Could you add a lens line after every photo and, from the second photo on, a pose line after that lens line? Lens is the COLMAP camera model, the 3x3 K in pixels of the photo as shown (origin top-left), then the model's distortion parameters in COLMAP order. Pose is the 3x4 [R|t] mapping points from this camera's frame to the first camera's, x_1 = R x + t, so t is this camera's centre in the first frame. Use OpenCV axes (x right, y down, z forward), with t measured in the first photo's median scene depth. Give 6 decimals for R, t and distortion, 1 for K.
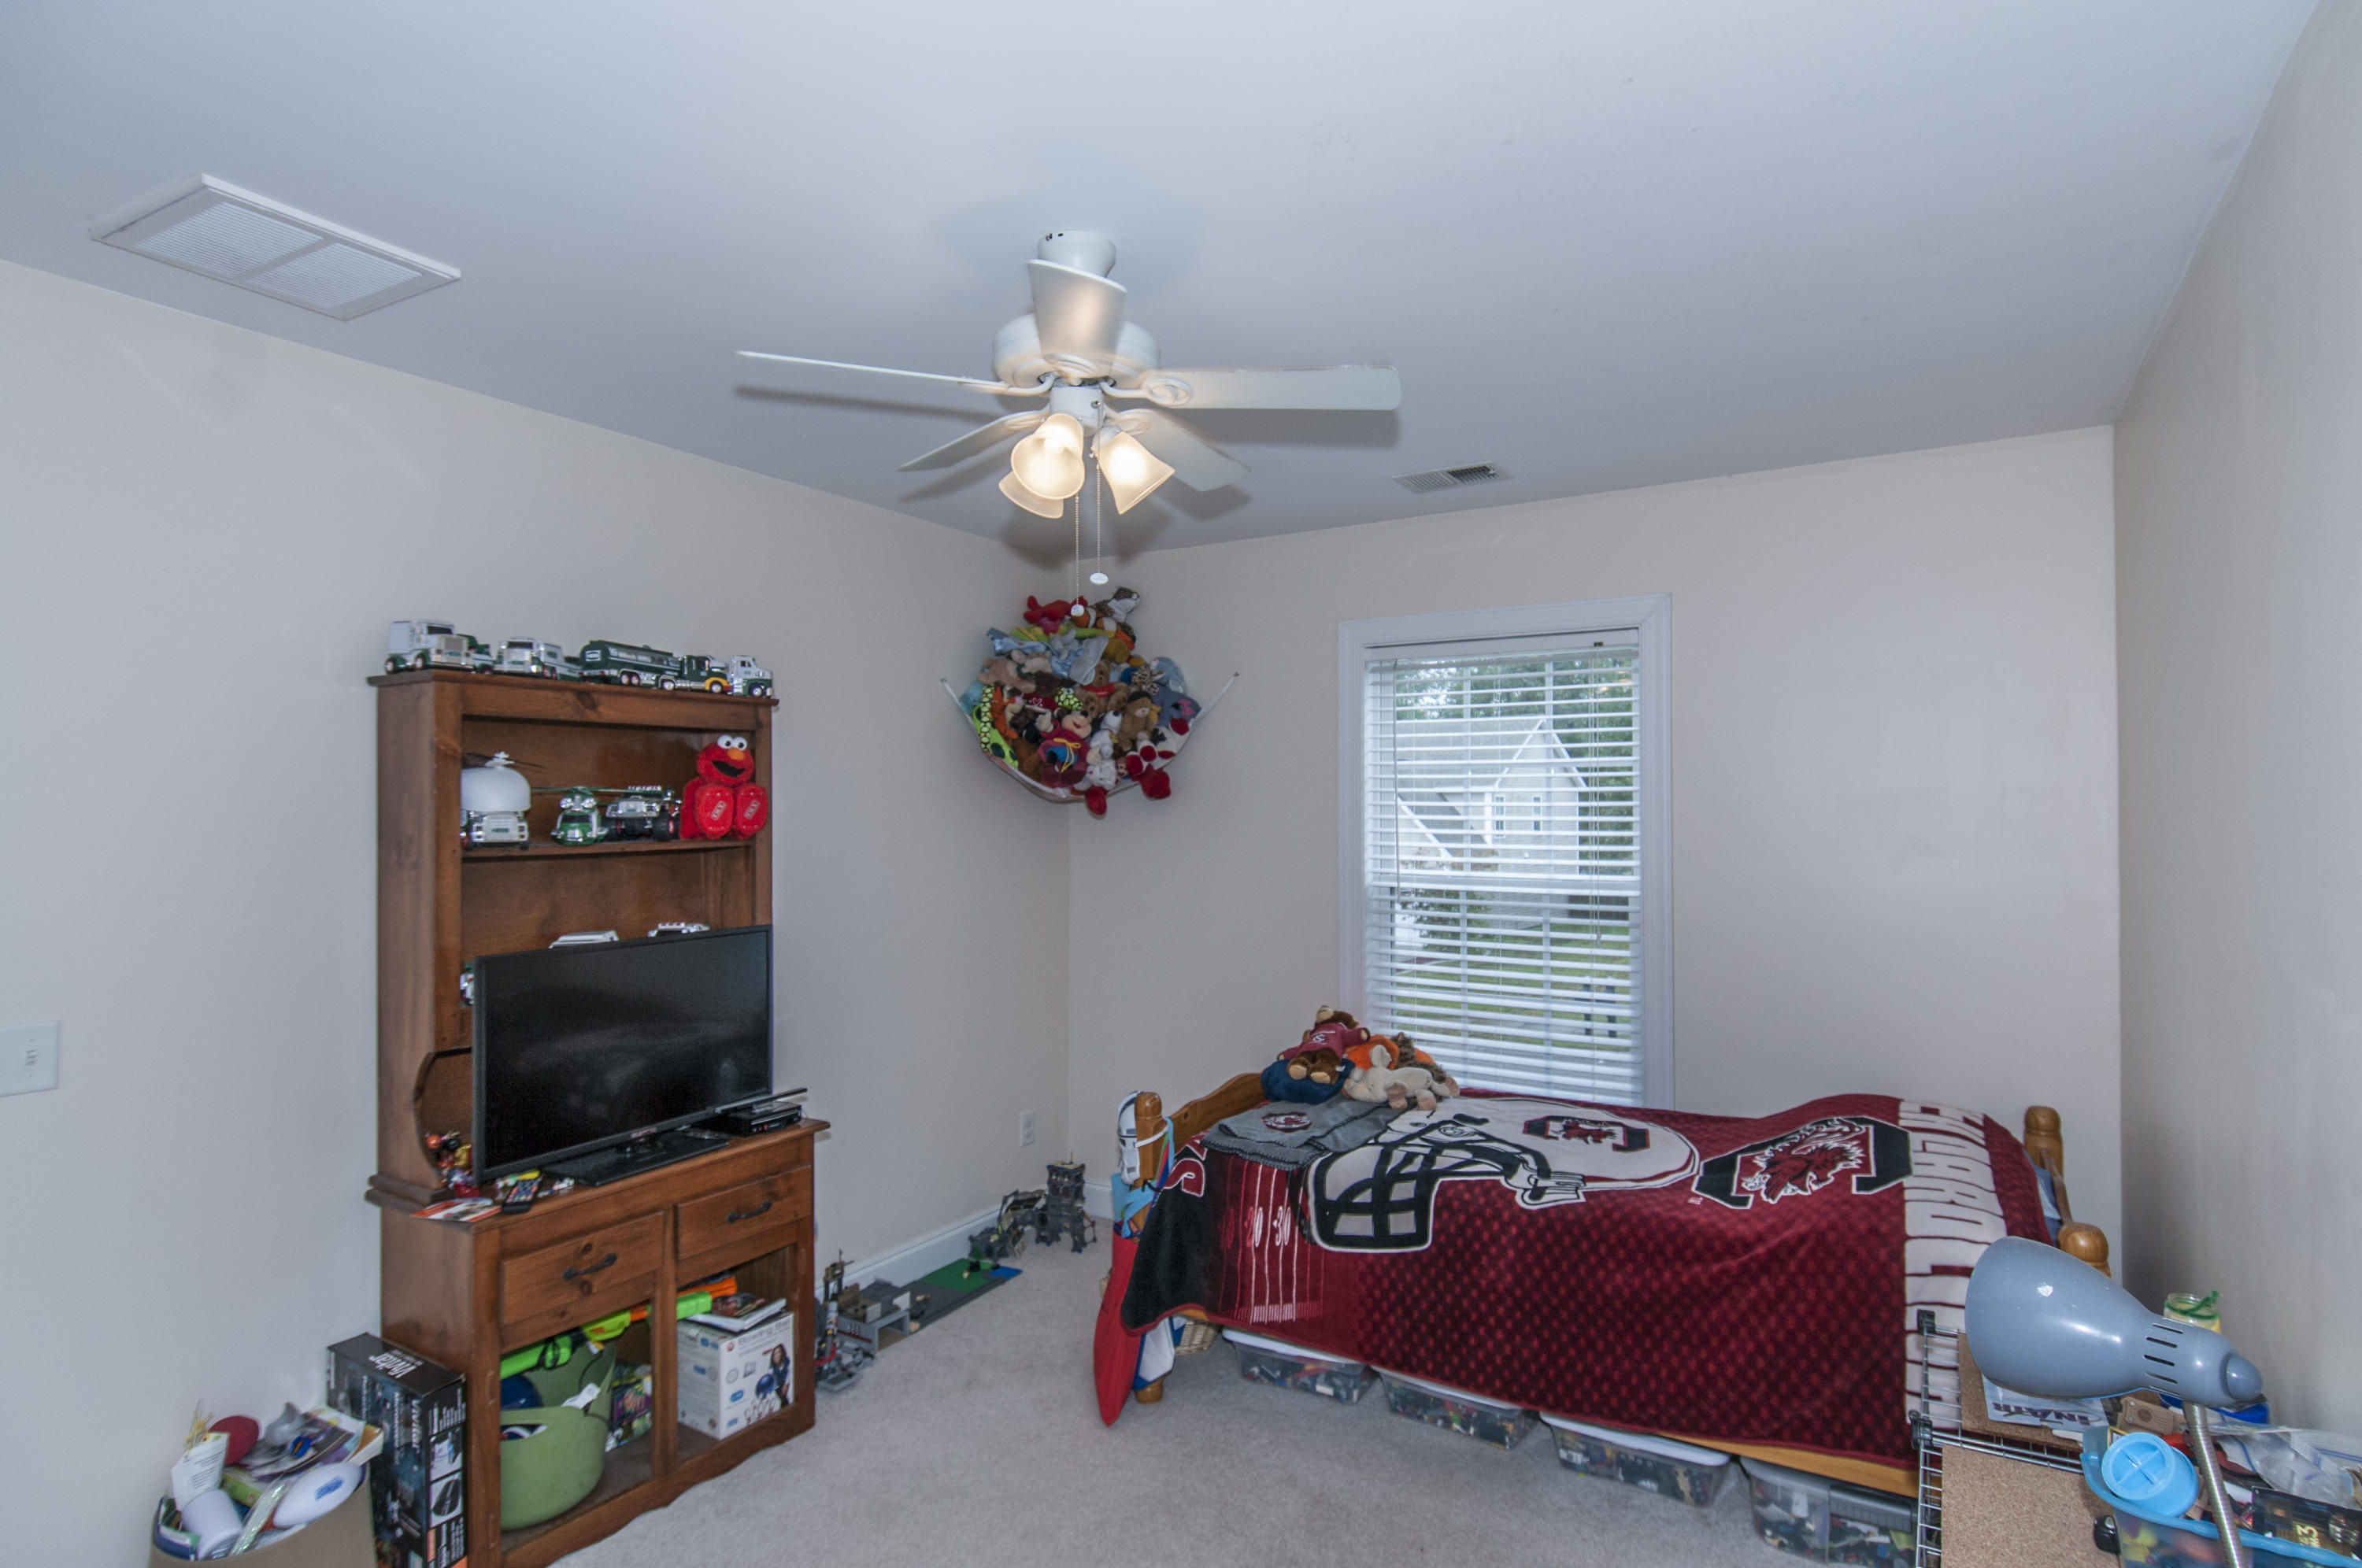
lens RADIAL K [[1188.5, 0, 1183.4], [0, 1188.5, 799.4], [0, 0, 1]] dist [-0.001885, -0.000387]
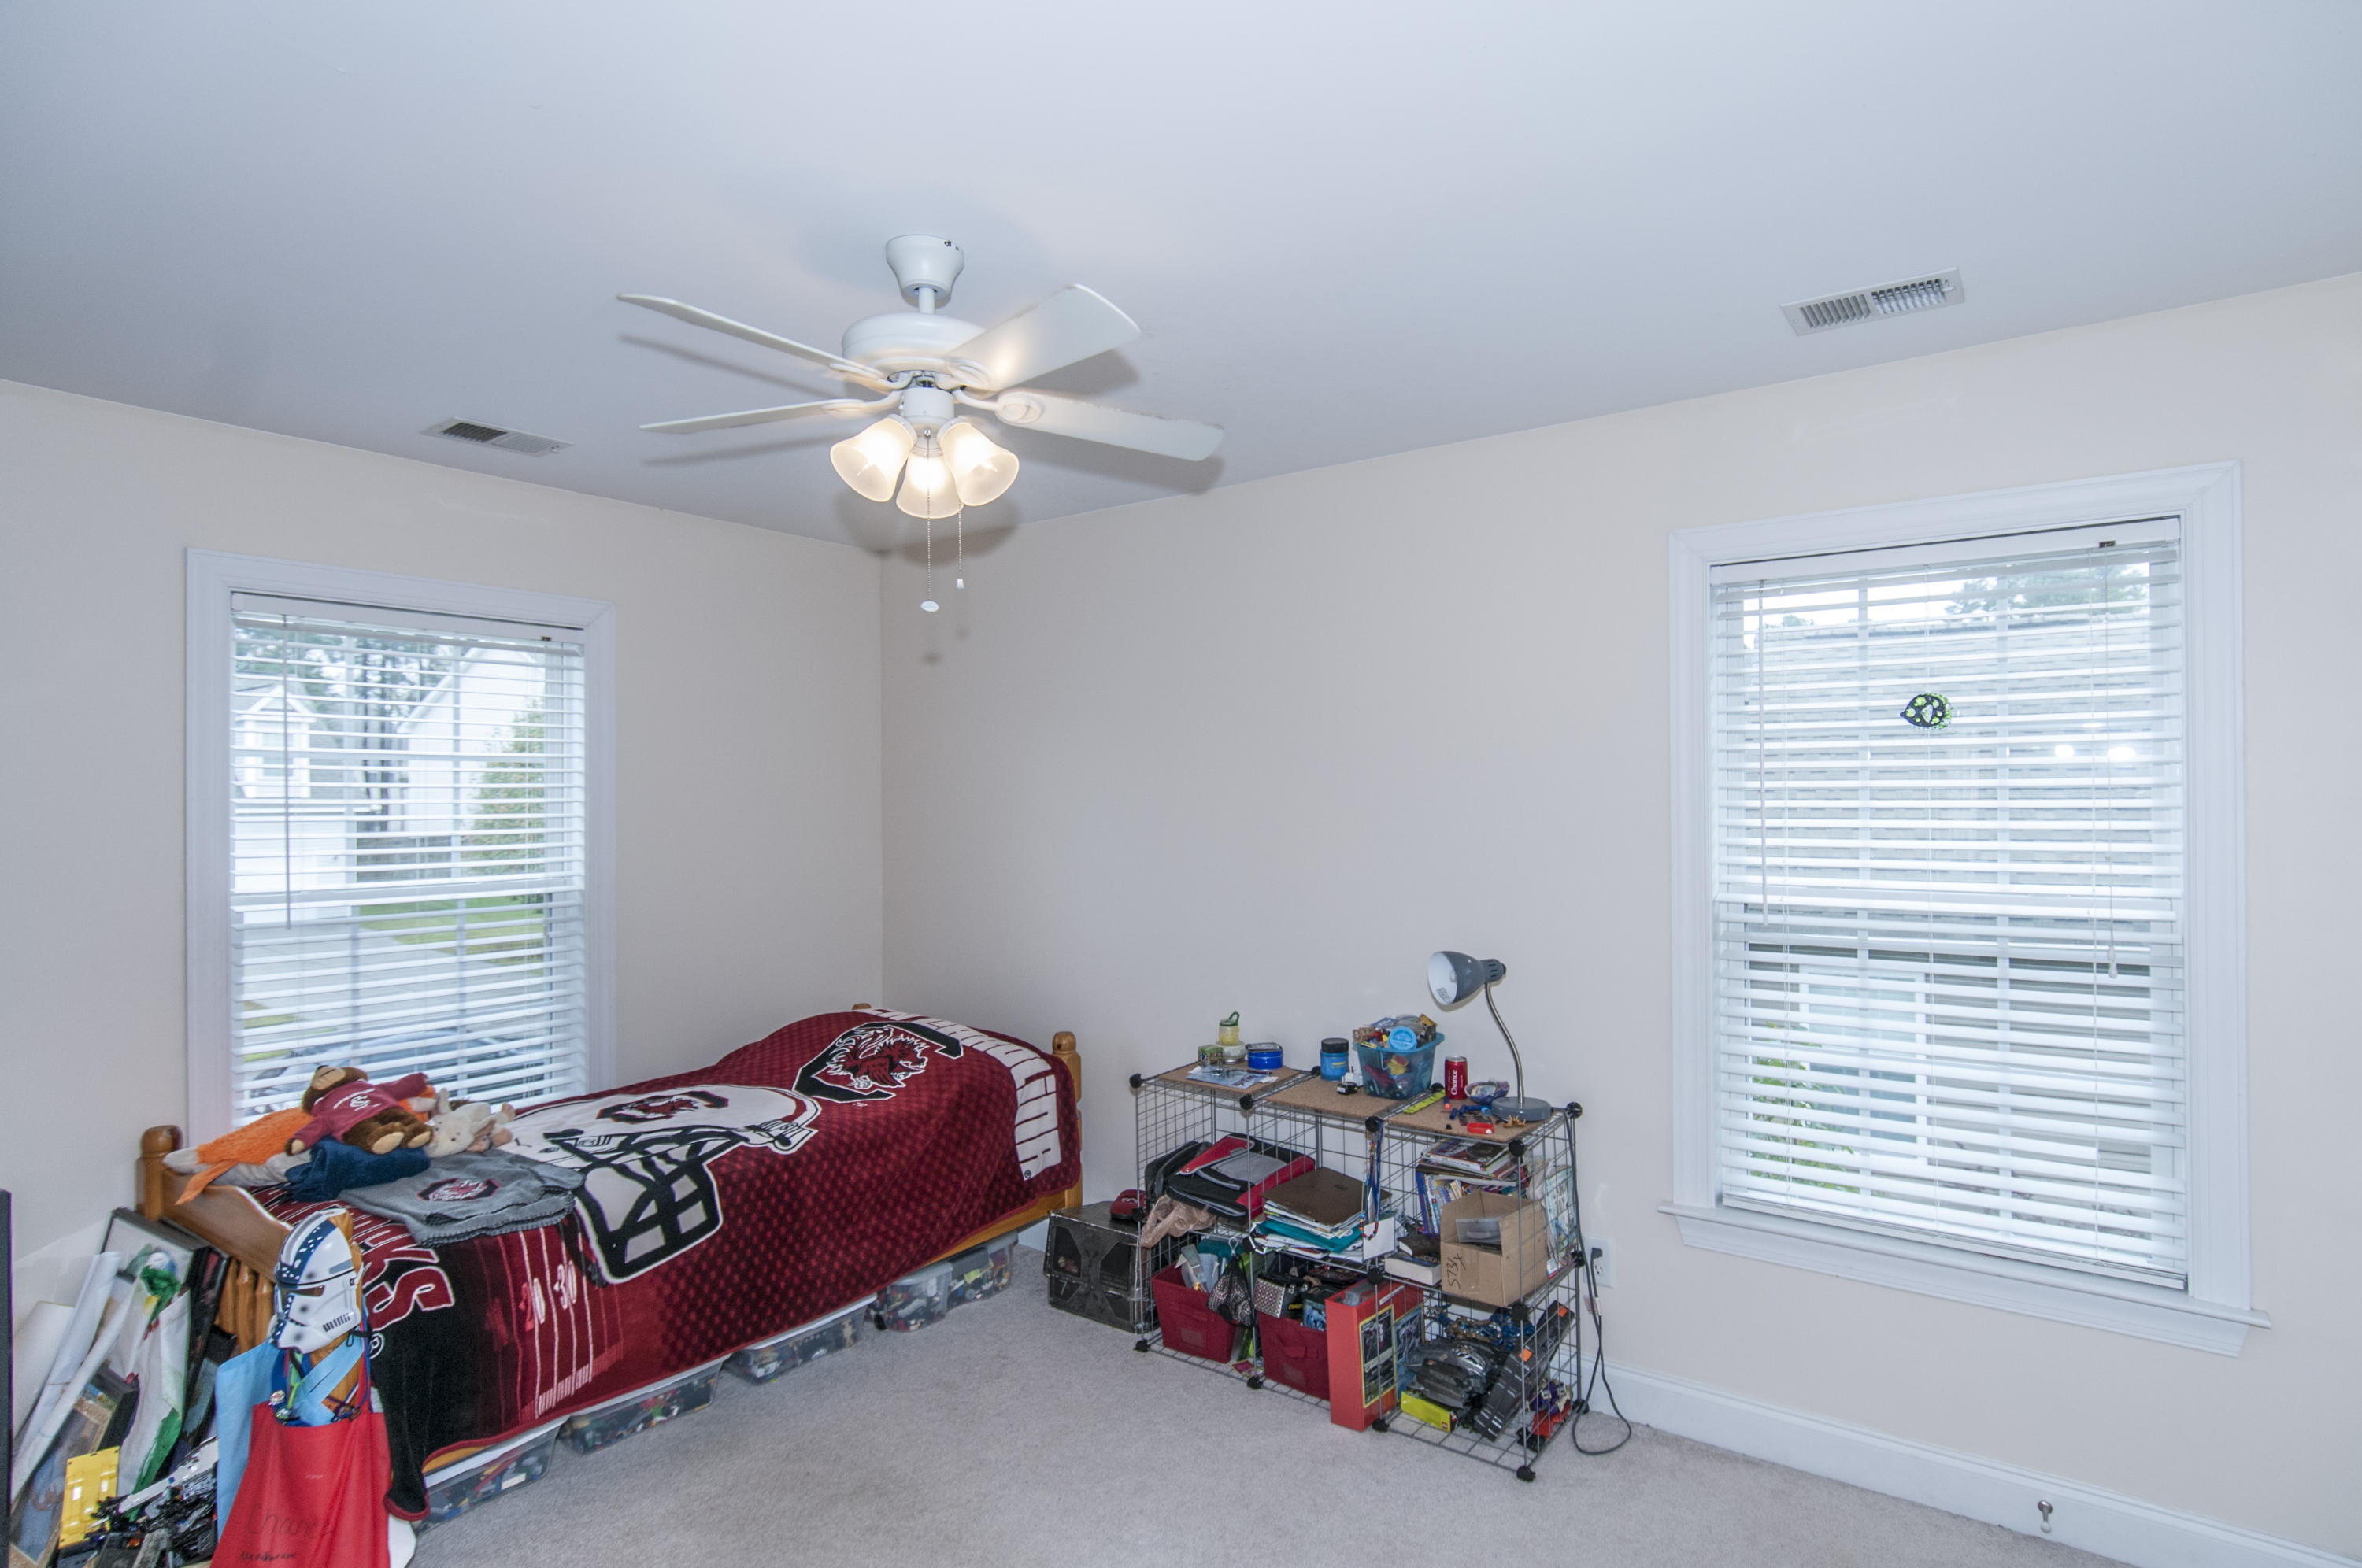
lens RADIAL K [[1245.3, 0, 1190.4], [0, 1245.3, 792.0], [0, 0, 1]] dist [0.000143, -0.000726]
pose [[0.087112, 0.000212, 0.996199, -0.799268], [-0.001470, 0.999999, -0.000085, -0.004929], [-0.996197, -0.001457, 0.087112, 0.467517]]
